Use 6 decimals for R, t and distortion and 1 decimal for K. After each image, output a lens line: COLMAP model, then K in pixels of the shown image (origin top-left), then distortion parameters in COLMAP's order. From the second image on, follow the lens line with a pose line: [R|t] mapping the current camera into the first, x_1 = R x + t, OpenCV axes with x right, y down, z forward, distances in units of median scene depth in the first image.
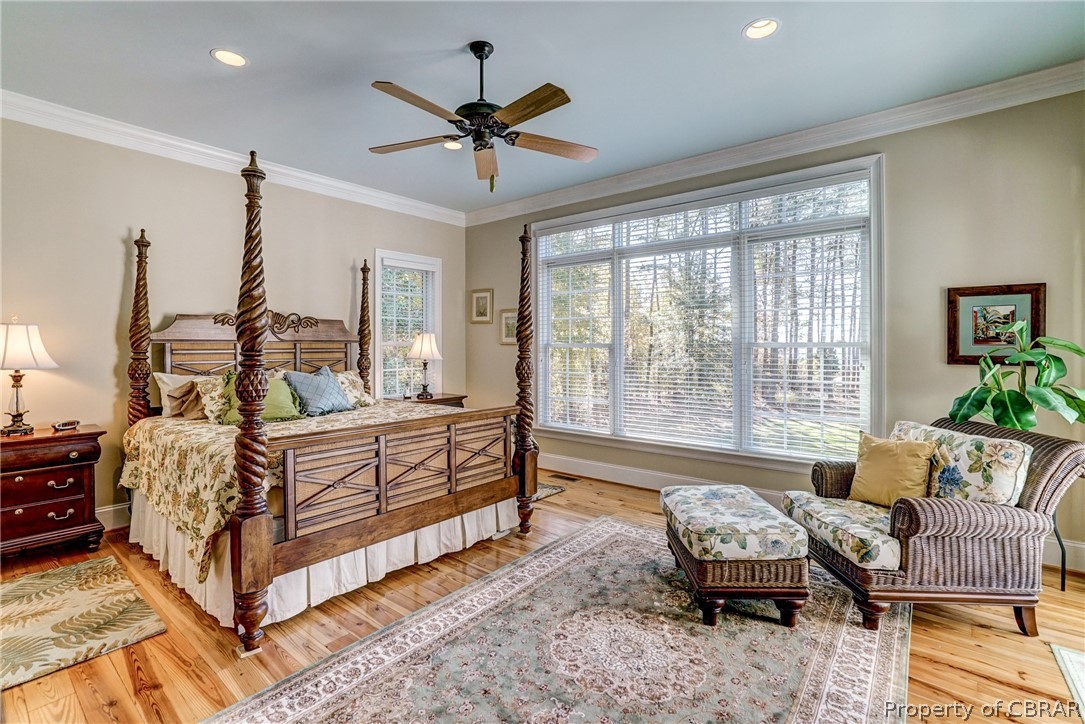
lens RADIAL K [[498.7, 0, 542.4], [0, 498.7, 348.2], [0, 0, 1]] dist [-0.002807, 0.000137]
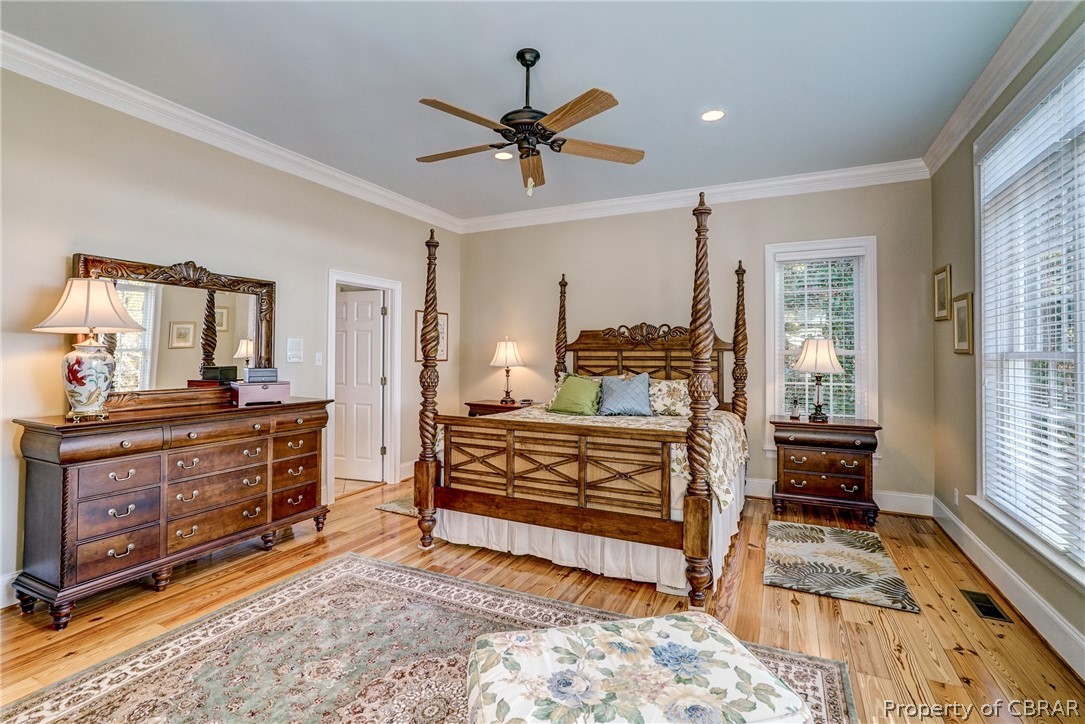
lens RADIAL K [[498.7, 0, 542.4], [0, 498.7, 348.2], [0, 0, 1]] dist [-0.002807, 0.000137]
pose [[0.241026, -0.004627, -0.970508, 0.746135], [-0.004815, 0.999971, -0.005964, -0.014517], [0.970507, 0.006111, 0.240996, 0.689459]]
